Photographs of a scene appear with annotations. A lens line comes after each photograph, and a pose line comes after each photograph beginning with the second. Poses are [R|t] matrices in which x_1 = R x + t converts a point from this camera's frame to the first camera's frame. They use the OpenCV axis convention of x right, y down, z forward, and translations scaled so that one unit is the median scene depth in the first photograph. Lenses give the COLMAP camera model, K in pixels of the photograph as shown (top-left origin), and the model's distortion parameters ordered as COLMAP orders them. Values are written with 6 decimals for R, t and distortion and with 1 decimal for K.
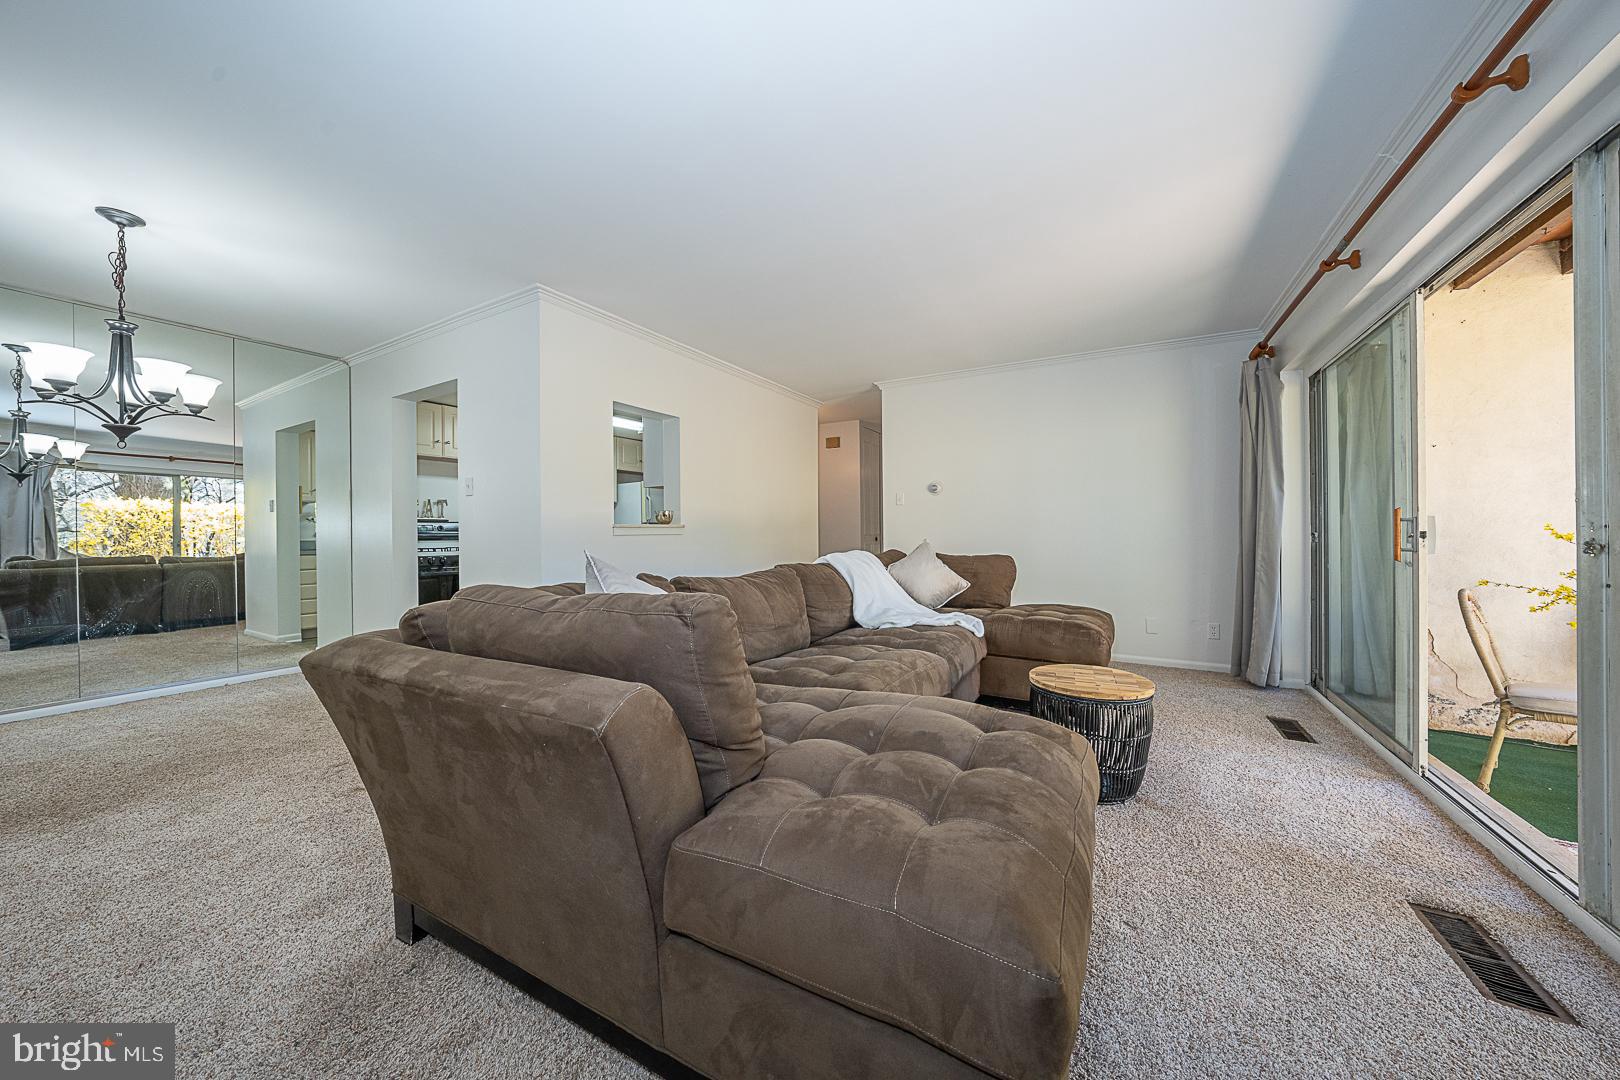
lens RADIAL K [[554.4, 0, 819.0], [0, 554.4, 536.6], [0, 0, 1]] dist [-0.016122, 0.000593]
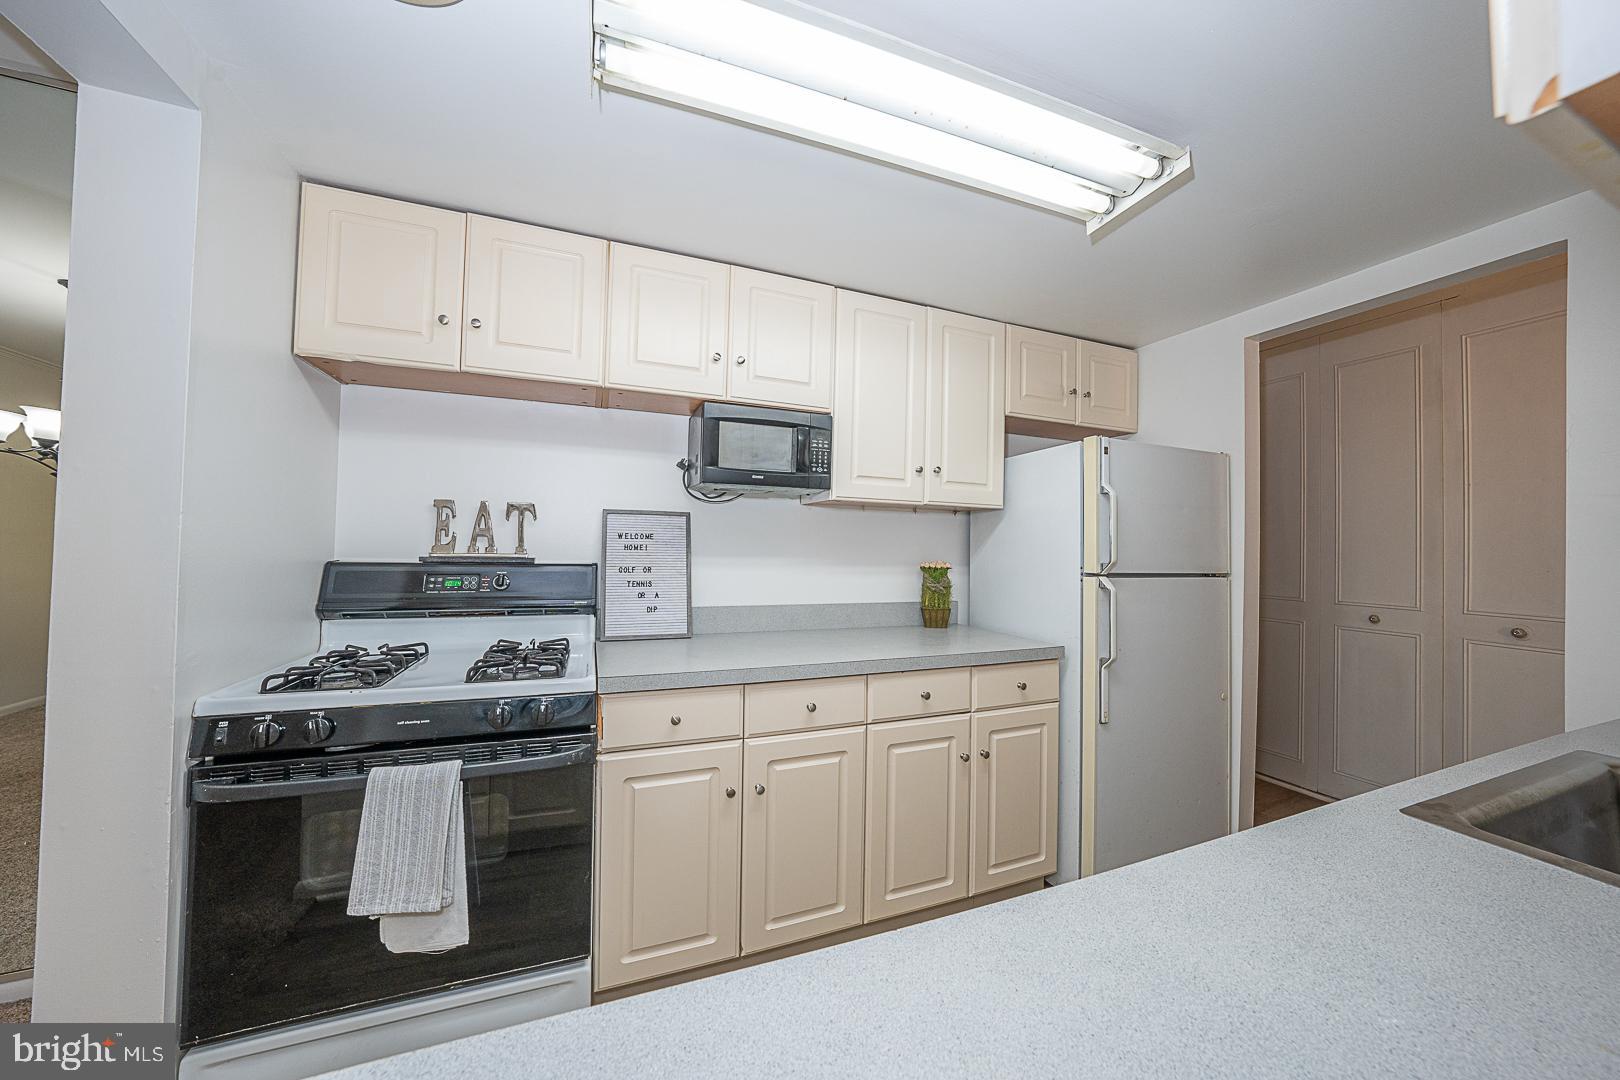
lens RADIAL K [[554.4, 0, 804.6], [0, 554.4, 543.9], [0, 0, 1]] dist [-0.016122, 0.000593]
pose [[0.776540, 0.011334, -0.629966, -0.316308], [-0.029414, 0.999400, -0.018277, -0.039281], [0.629381, 0.032722, 0.776408, 0.849754]]
